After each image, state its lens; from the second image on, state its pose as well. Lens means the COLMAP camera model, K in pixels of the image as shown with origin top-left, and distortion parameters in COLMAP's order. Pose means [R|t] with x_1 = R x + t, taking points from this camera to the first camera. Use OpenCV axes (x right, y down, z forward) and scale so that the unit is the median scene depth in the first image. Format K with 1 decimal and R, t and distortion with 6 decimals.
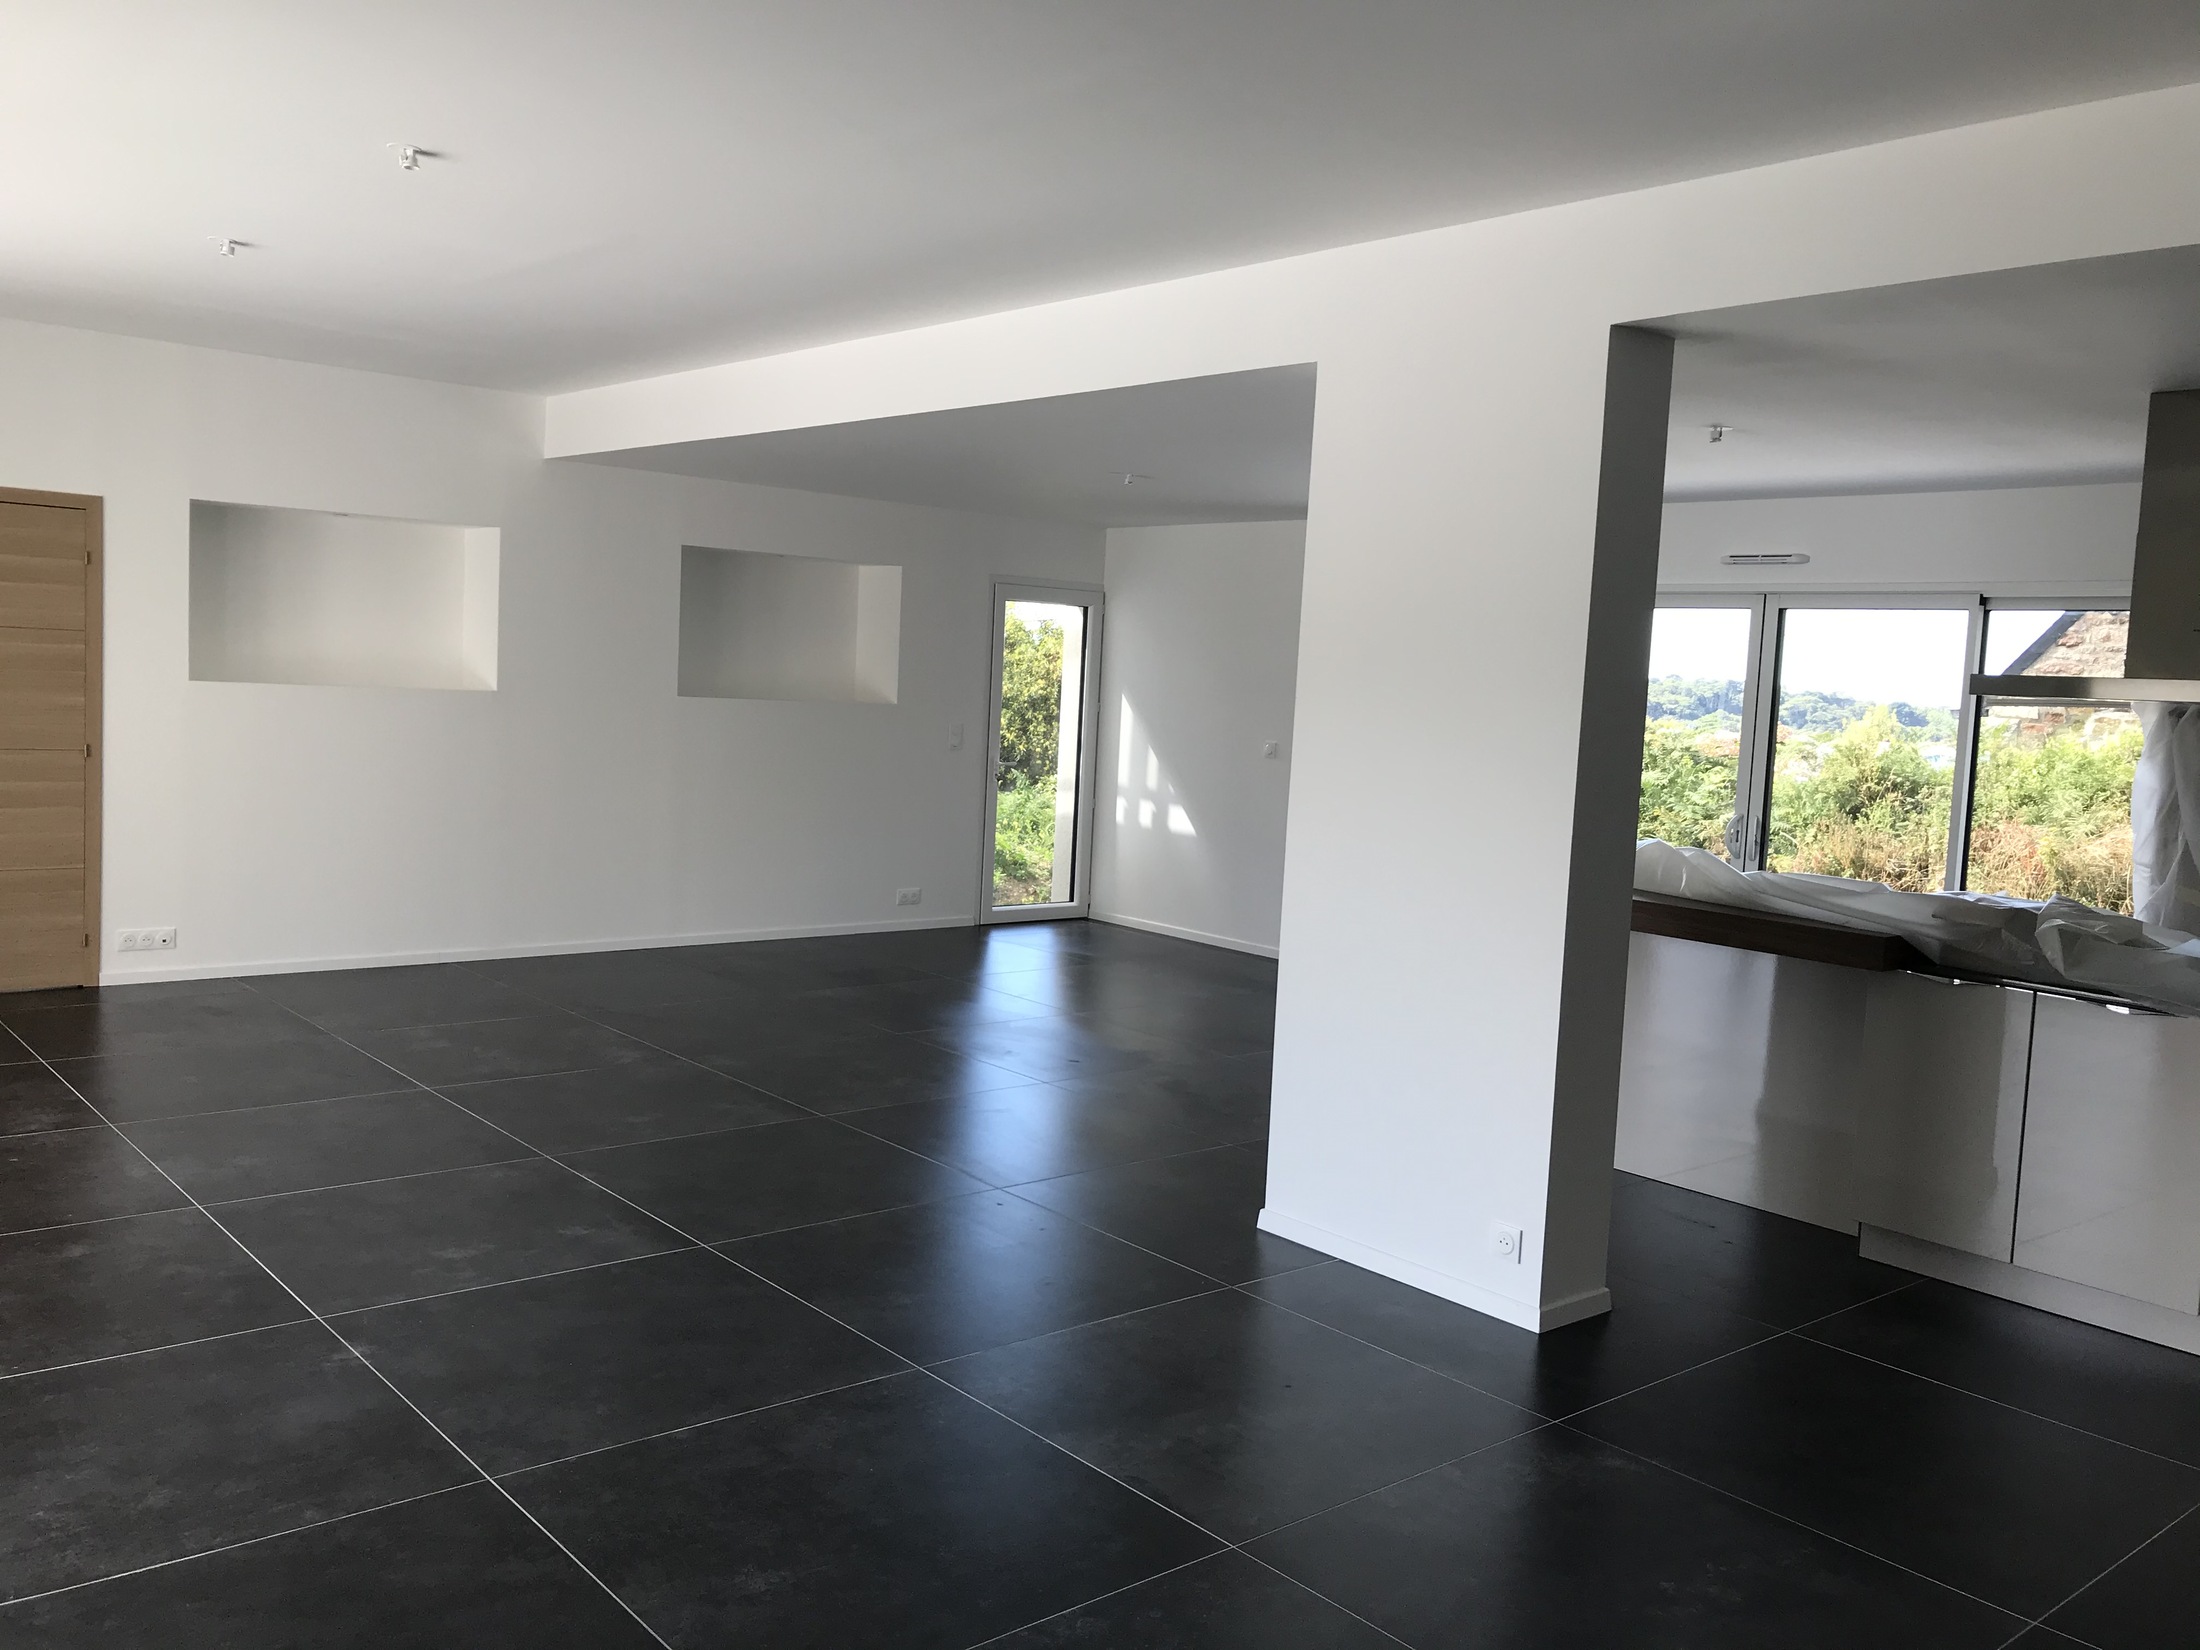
lens RADIAL K [[1793.5, 0, 1086.9], [0, 1793.5, 814.3], [0, 0, 1]] dist [0.061501, -0.051305]
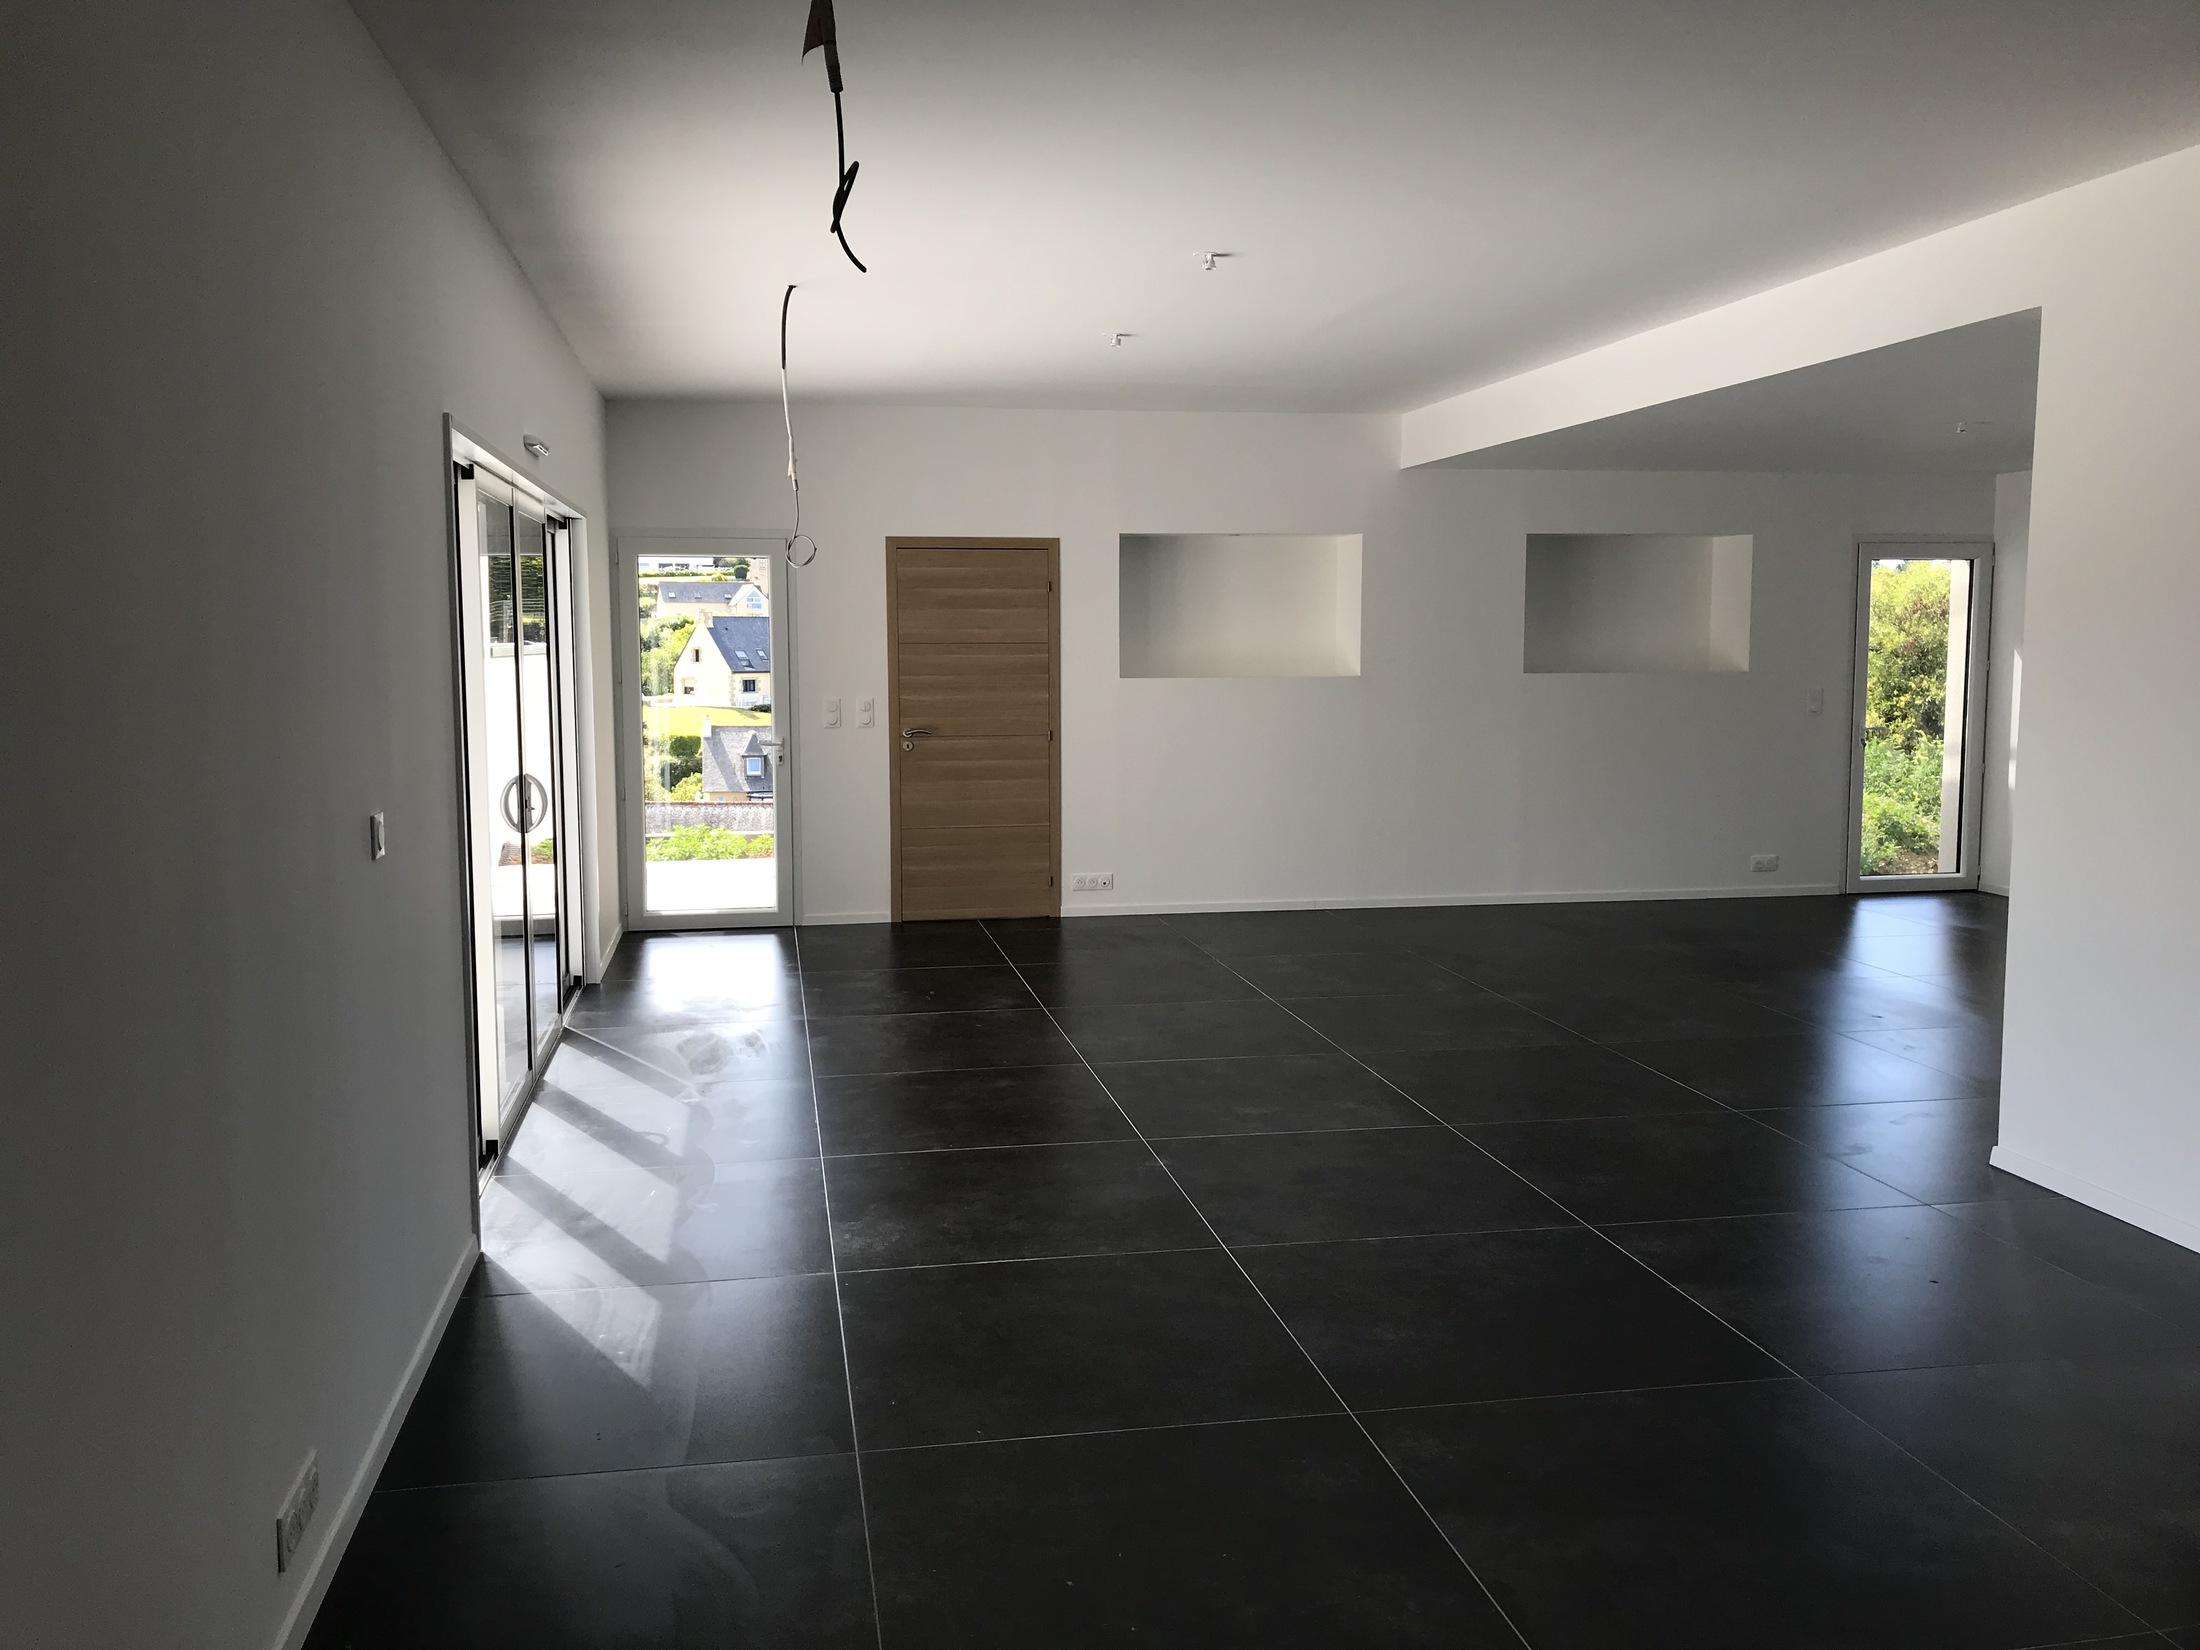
lens RADIAL K [[1793.5, 0, 1086.9], [0, 1793.5, 814.3], [0, 0, 1]] dist [0.061501, -0.051305]
pose [[0.864933, -0.004327, -0.501868, 0.101674], [0.007542, 0.999962, 0.004376, 0.014353], [0.501830, -0.007569, 0.864933, -0.083625]]
